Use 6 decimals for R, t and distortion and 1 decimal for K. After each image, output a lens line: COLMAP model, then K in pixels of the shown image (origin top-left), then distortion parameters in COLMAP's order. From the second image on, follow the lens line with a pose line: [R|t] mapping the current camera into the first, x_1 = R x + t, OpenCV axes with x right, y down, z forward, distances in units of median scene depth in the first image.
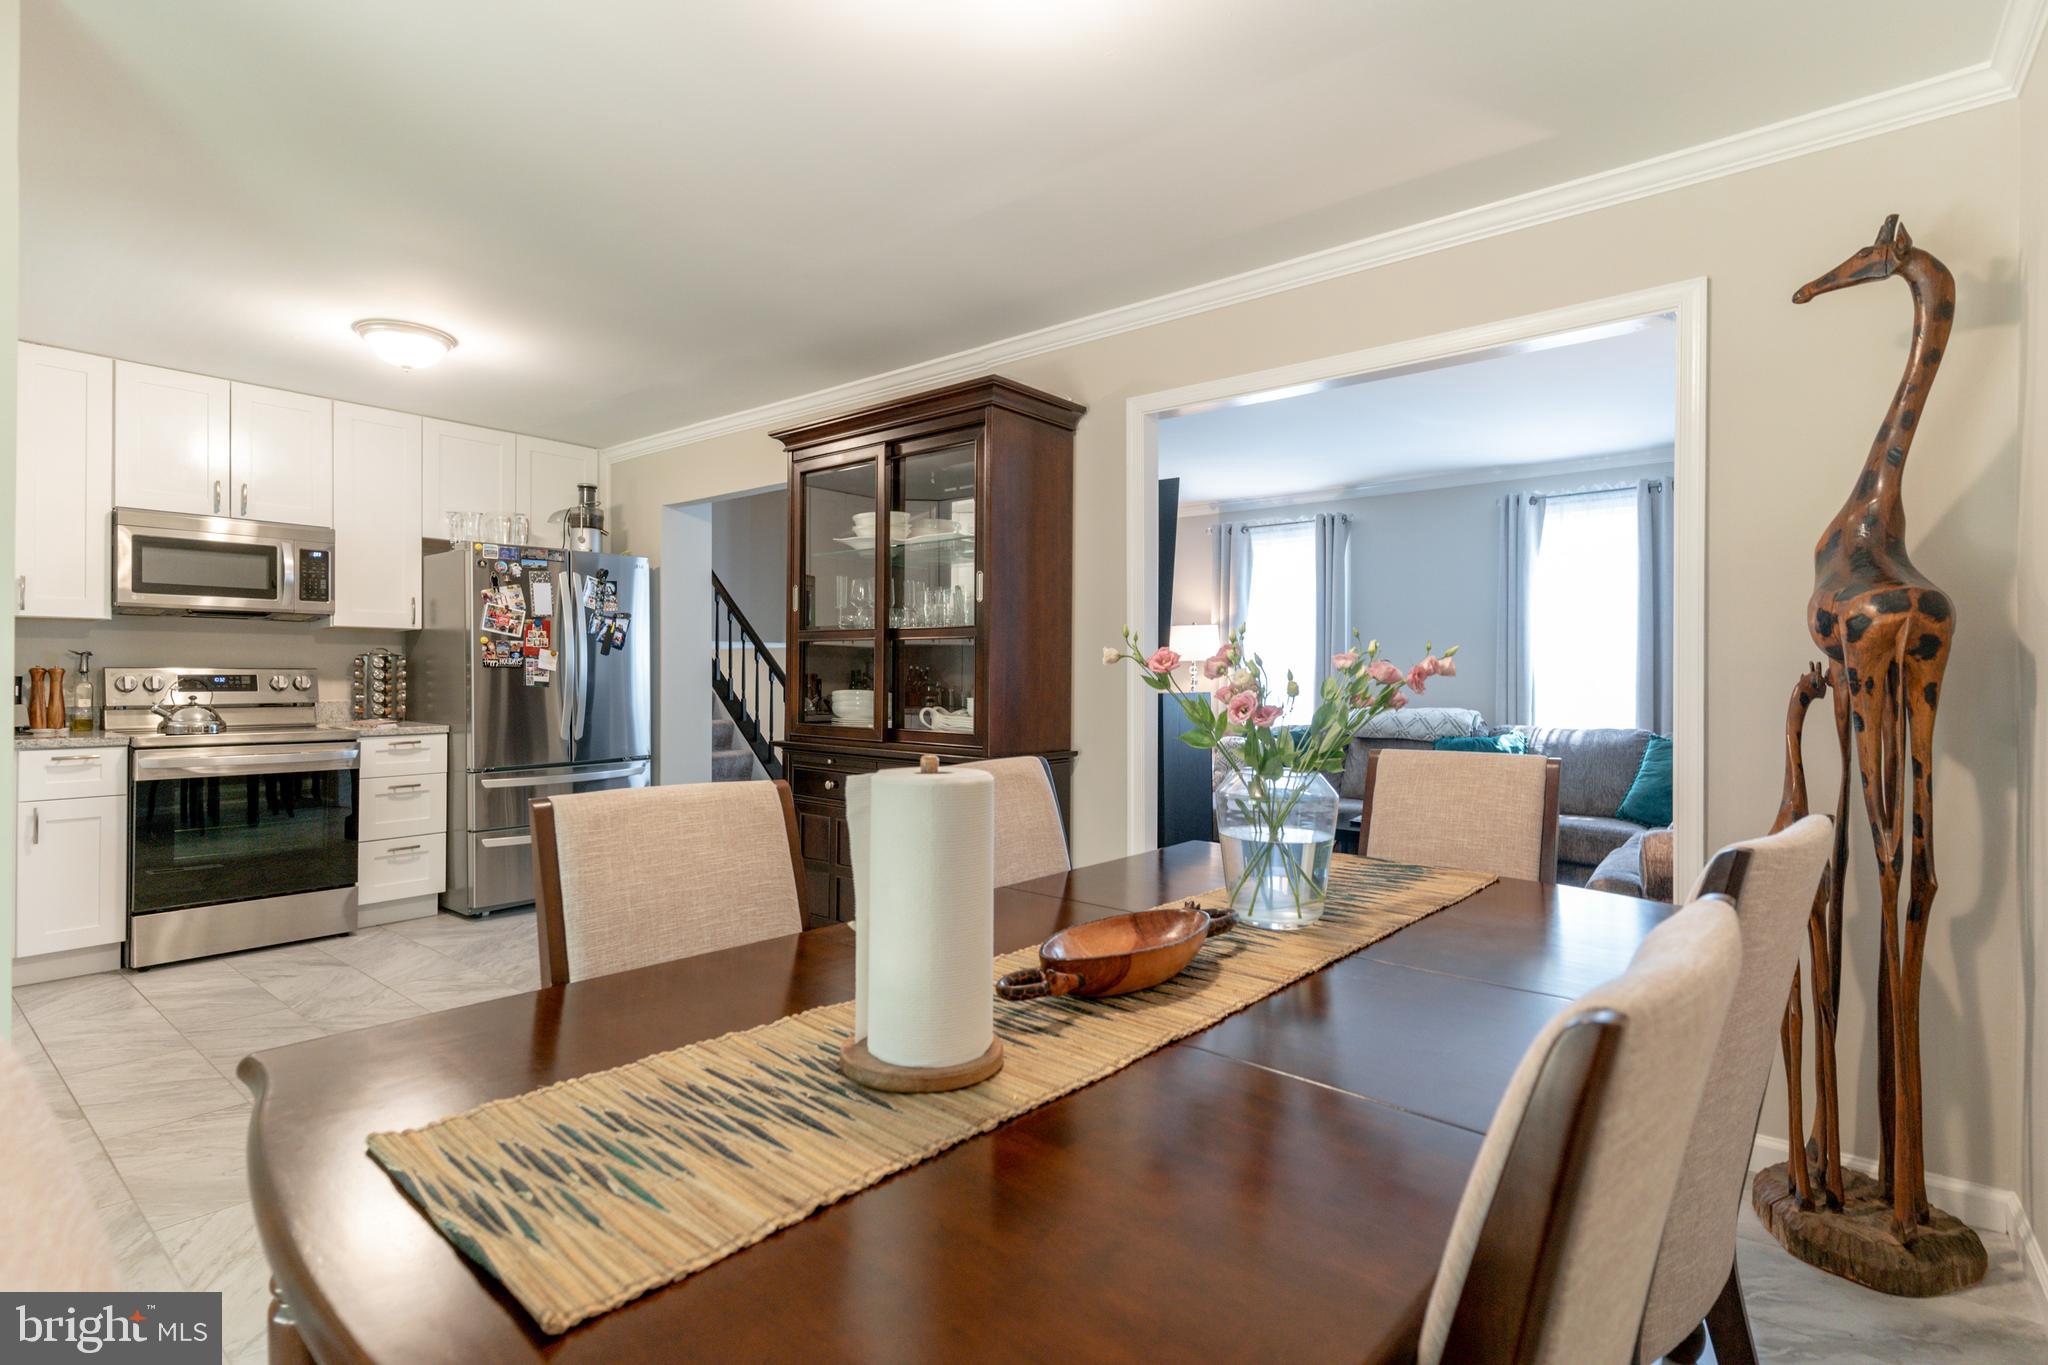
lens RADIAL K [[979.4, 0, 1017.8], [0, 979.4, 665.7], [0, 0, 1]] dist [0.004721, 0.000337]
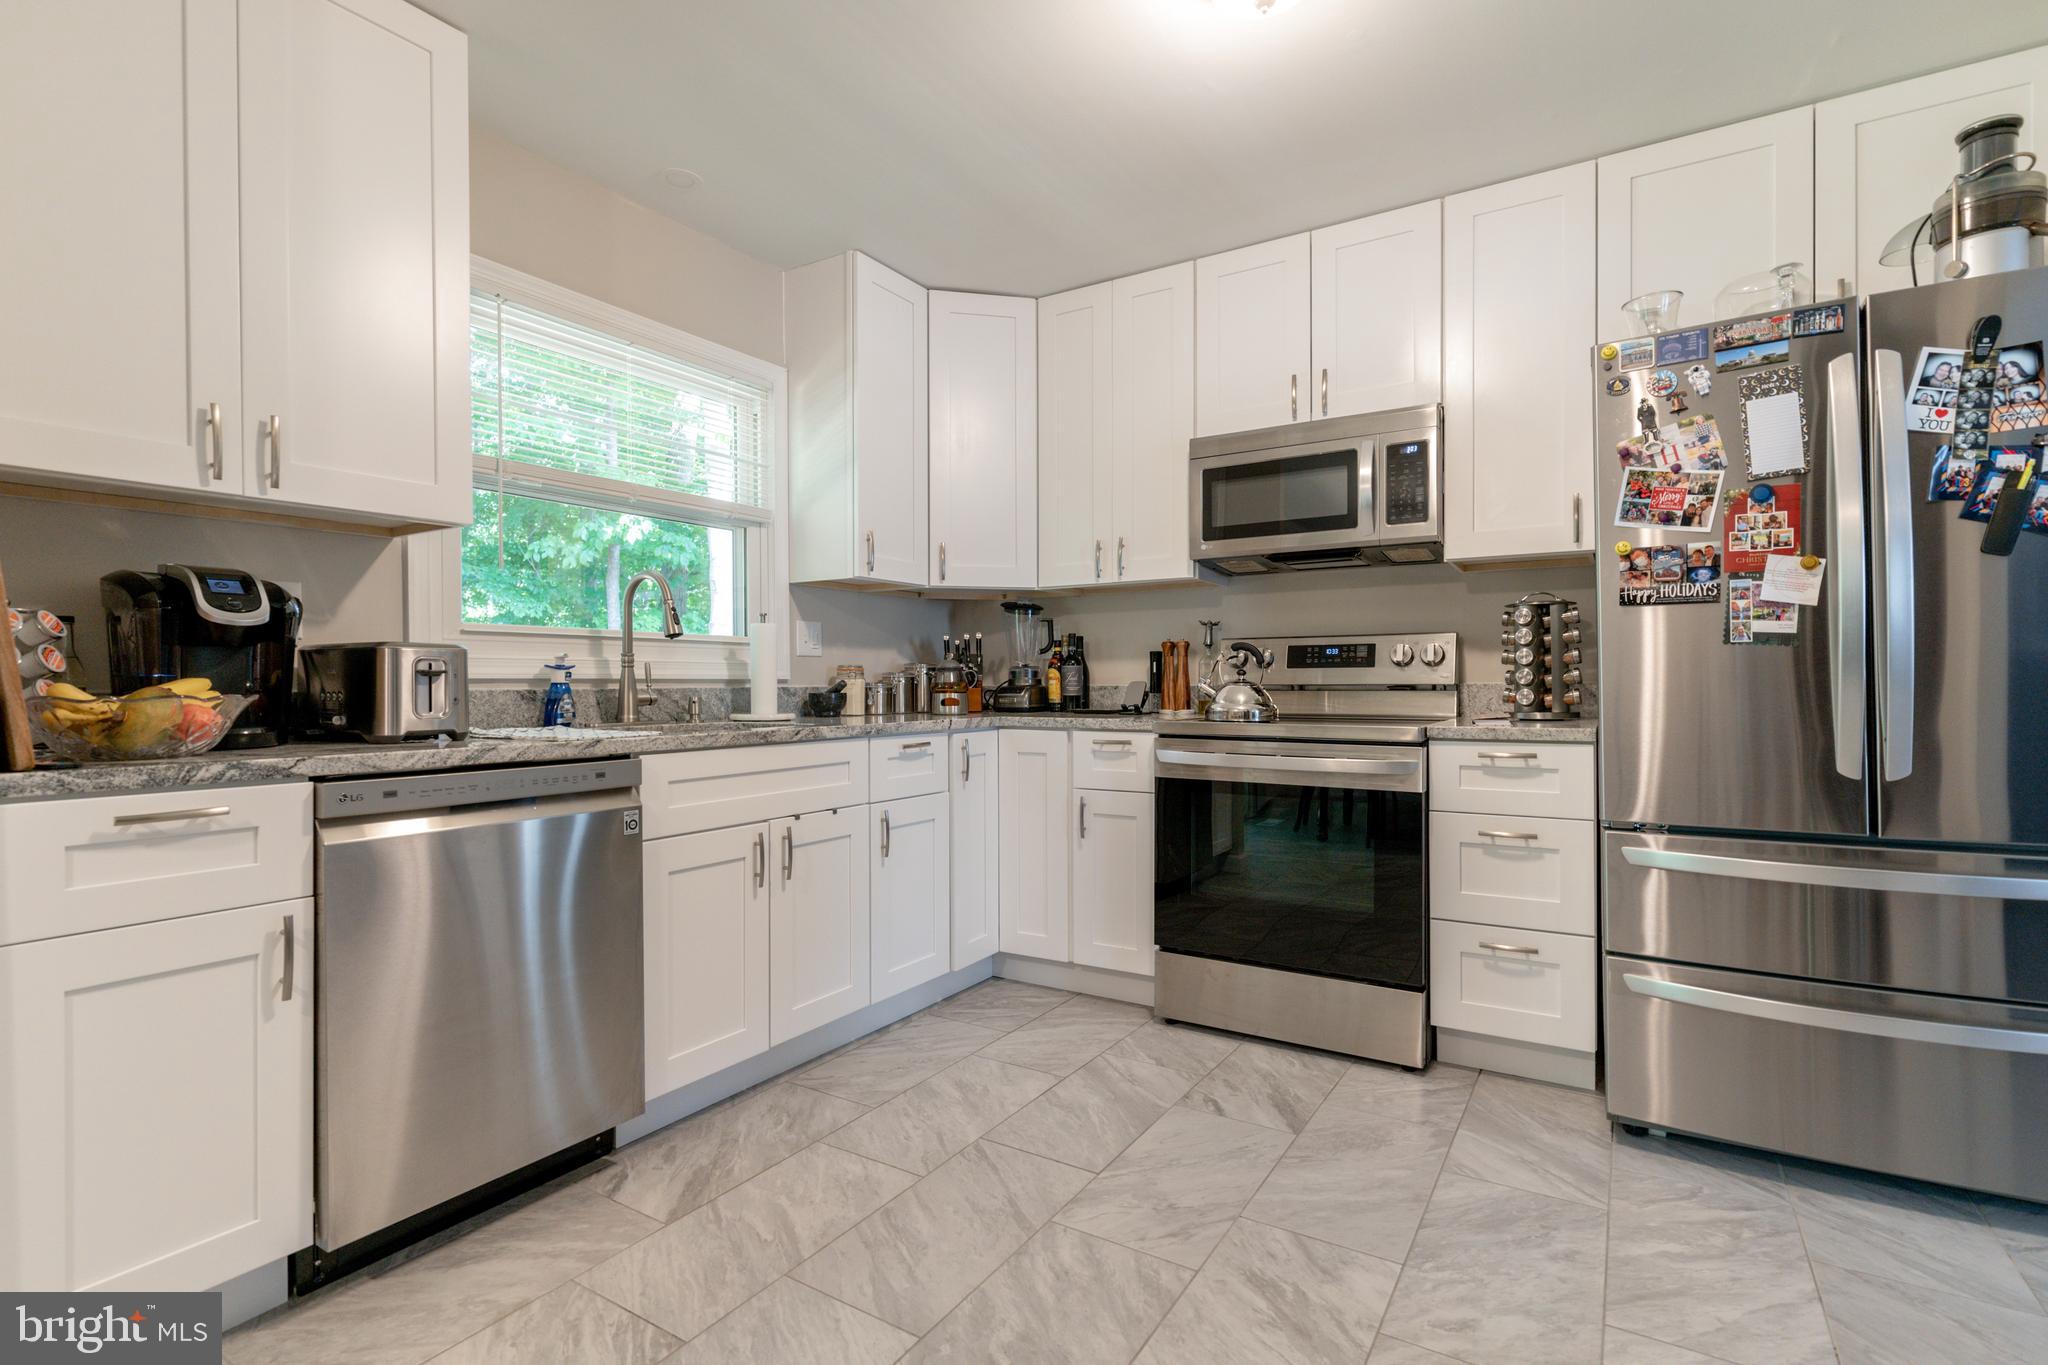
lens RADIAL K [[979.4, 0, 1005.3], [0, 979.4, 689.1], [0, 0, 1]] dist [0.004721, 0.000337]
pose [[0.110866, 0.001056, -0.993835, -0.111017], [0.012564, 0.999918, 0.002464, 0.035957], [0.993756, -0.012759, 0.110844, 0.651773]]
